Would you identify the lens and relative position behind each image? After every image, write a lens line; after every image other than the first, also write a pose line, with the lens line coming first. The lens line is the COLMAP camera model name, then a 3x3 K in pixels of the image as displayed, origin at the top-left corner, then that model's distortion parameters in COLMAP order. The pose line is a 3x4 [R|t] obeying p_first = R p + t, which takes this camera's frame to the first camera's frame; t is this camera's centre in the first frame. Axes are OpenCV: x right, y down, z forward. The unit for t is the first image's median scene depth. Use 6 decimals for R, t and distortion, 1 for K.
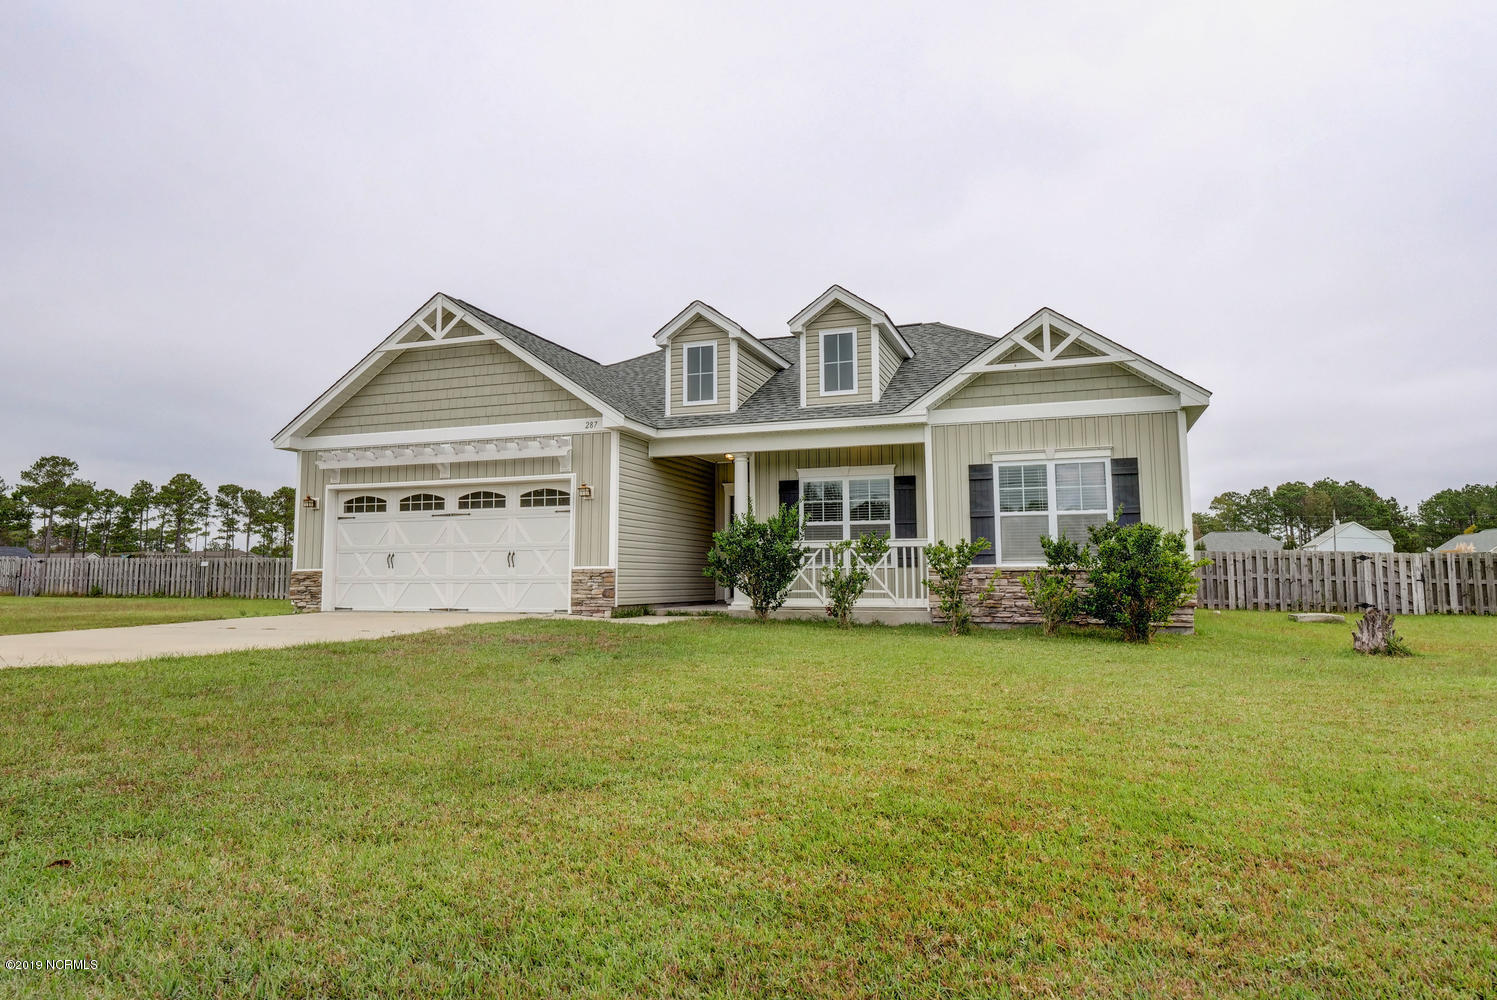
lens RADIAL K [[964.5, 0, 737.9], [0, 964.5, 476.7], [0, 0, 1]] dist [0.005347, 0.000304]
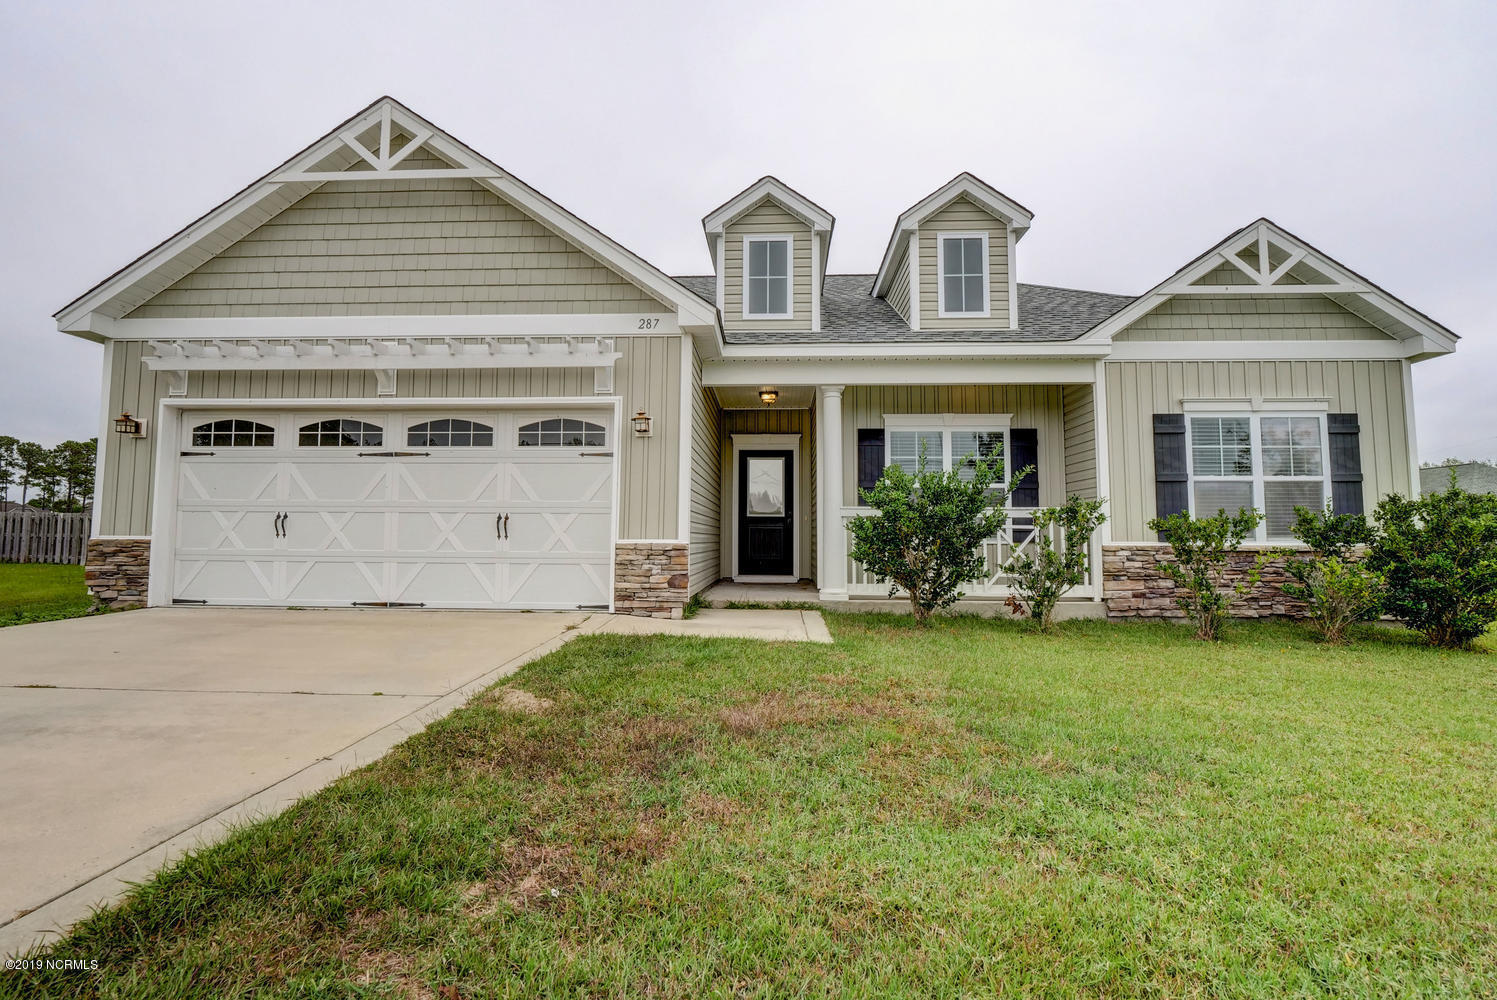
lens RADIAL K [[745.4, 0, 745.2], [0, 745.4, 477.7], [0, 0, 1]] dist [-0.008416, -0.001369]
pose [[0.954098, 0.032551, 0.297720, -0.226499], [-0.040604, 0.998957, 0.020904, 0.035961], [-0.296729, -0.032033, 0.954424, 0.473538]]
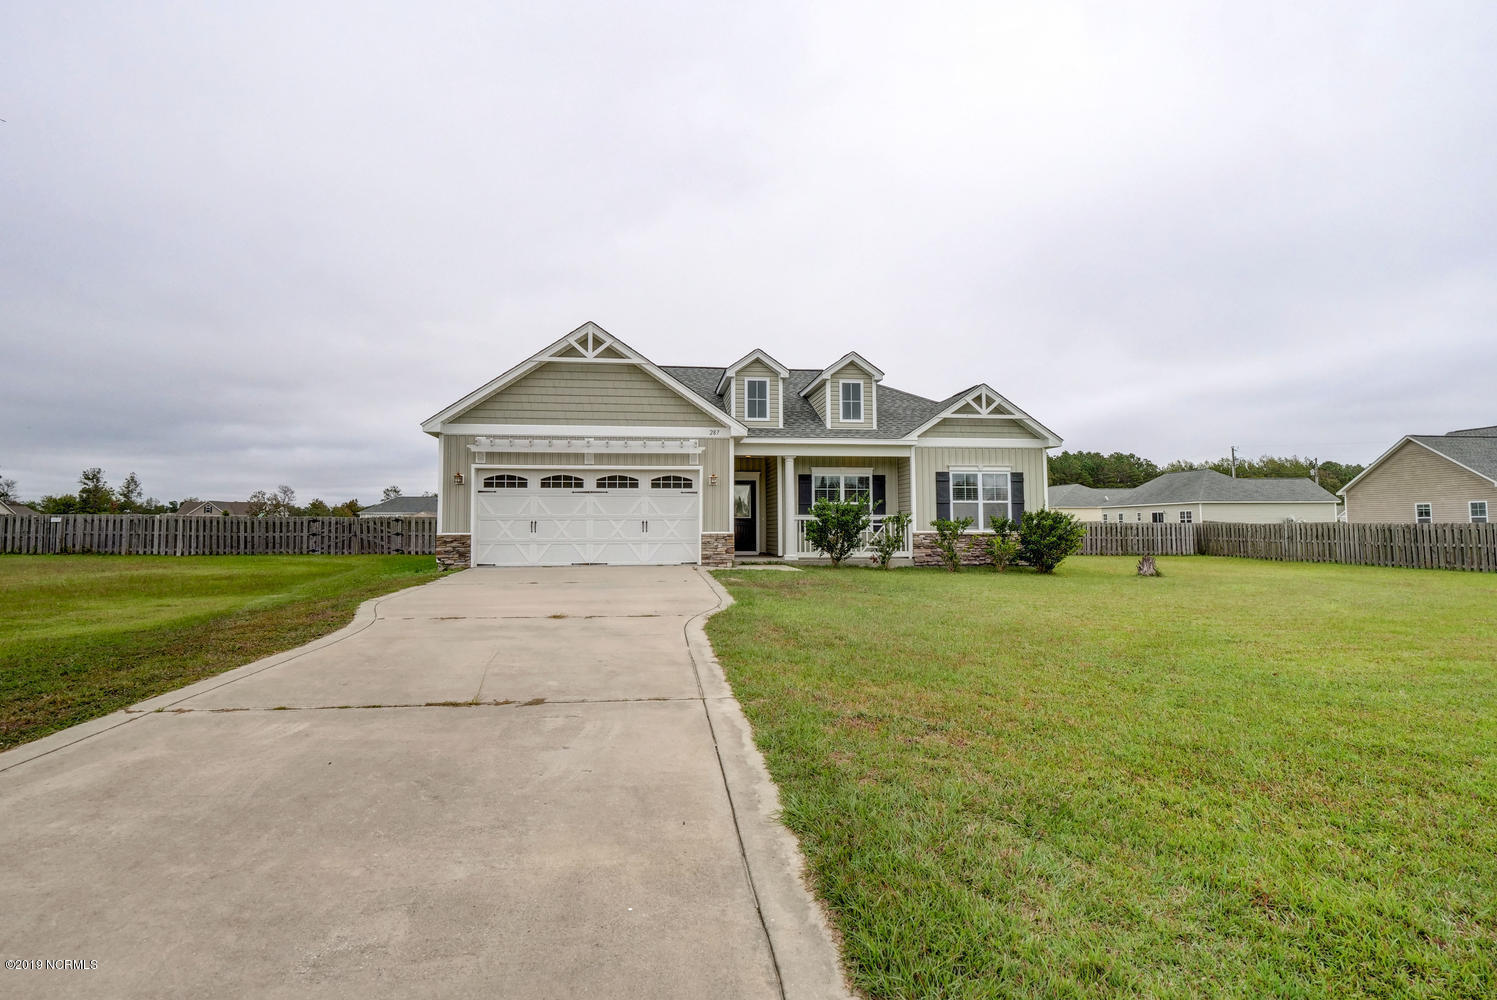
lens RADIAL K [[745.4, 0, 745.2], [0, 745.4, 477.7], [0, 0, 1]] dist [-0.008416, -0.001369]
pose [[0.885748, 0.032065, 0.463058, -0.591877], [-0.049666, 0.998431, 0.025866, -0.017211], [-0.461502, -0.045909, 0.885951, 0.003249]]
